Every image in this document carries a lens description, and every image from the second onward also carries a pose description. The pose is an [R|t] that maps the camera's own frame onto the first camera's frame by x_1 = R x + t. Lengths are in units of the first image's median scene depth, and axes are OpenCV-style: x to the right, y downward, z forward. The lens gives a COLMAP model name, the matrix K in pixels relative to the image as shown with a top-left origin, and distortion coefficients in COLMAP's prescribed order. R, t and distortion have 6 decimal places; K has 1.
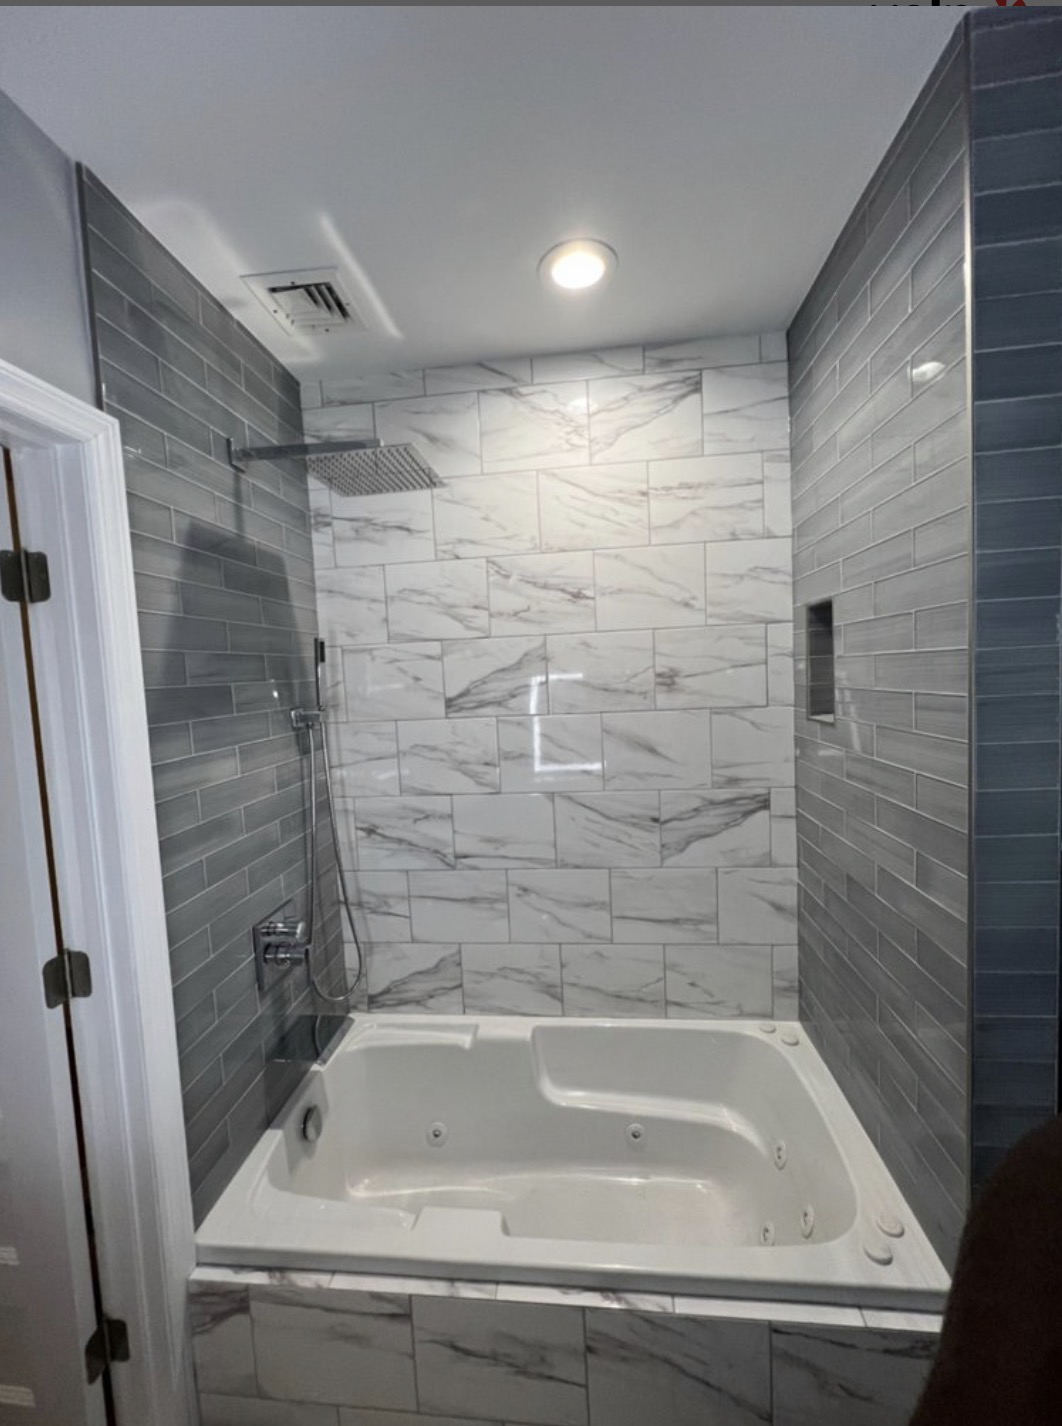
lens RADIAL K [[546.6, 0, 534.9], [0, 546.6, 707.6], [0, 0, 1]] dist [0.000654, 0.000086]
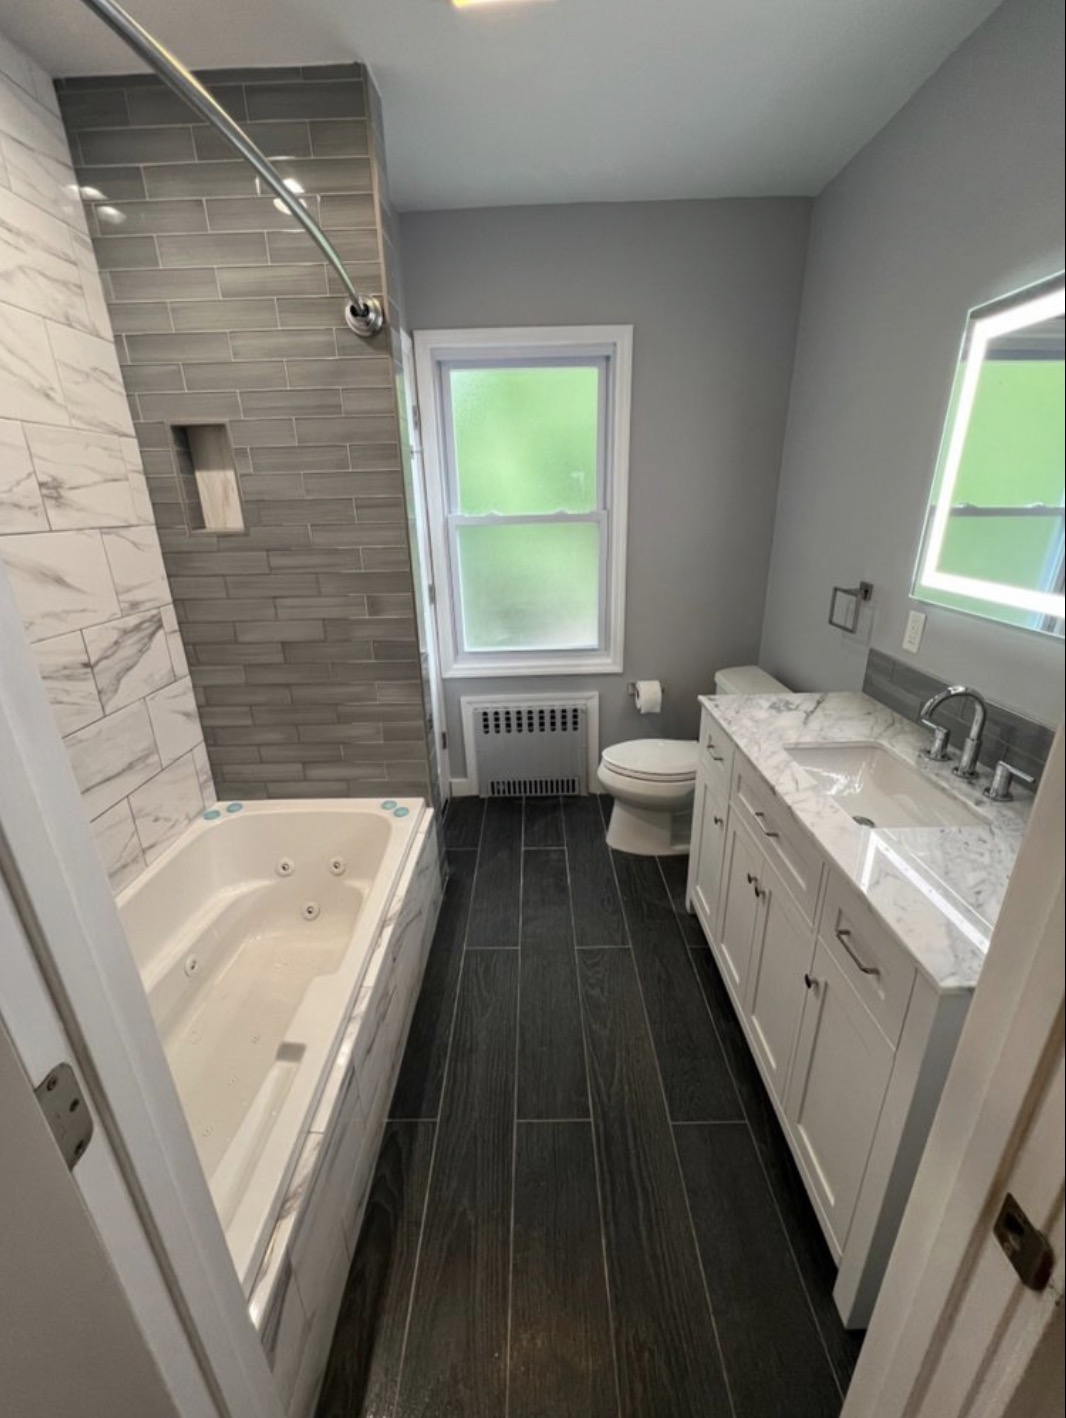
lens RADIAL K [[578.3, 0, 533.8], [0, 578.3, 711.3], [0, 0, 1]] dist [-0.001477, -0.000729]
pose [[-0.094669, -0.297660, 0.949966, -0.744354], [0.087937, 0.948021, 0.305814, 0.060092], [-0.991617, 0.112489, -0.063573, 0.376054]]
